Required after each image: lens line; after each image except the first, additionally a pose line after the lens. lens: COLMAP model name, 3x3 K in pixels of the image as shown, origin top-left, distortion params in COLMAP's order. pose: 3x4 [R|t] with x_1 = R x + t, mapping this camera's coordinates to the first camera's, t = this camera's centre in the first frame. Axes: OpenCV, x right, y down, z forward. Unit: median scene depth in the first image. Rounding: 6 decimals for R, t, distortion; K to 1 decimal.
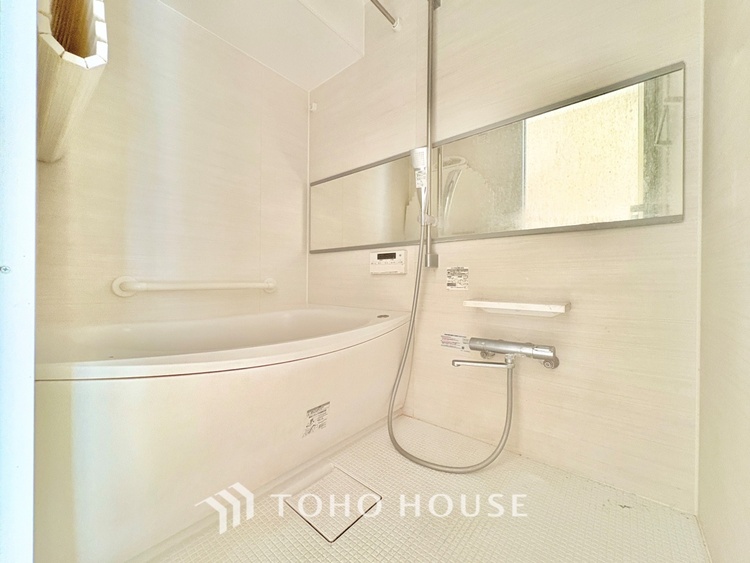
lens RADIAL K [[300.9, 0, 373.2], [0, 300.9, 281.7], [0, 0, 1]] dist [0.003417, -0.000082]
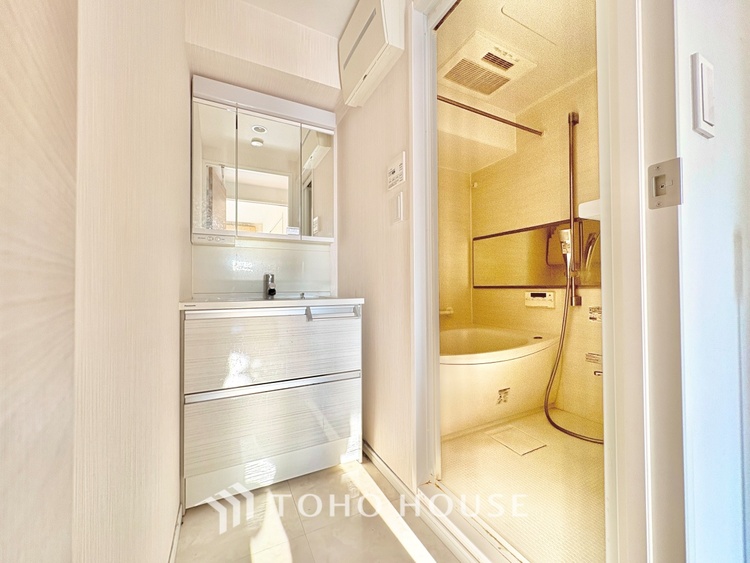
lens RADIAL K [[300.9, 0, 376.7], [0, 300.9, 283.5], [0, 0, 1]] dist [0.003417, -0.000082]
pose [[0.924692, -0.018182, -0.380283, -0.131003], [0.011783, 0.999747, -0.019149, -0.131760], [0.380535, 0.013226, 0.924672, -0.660102]]
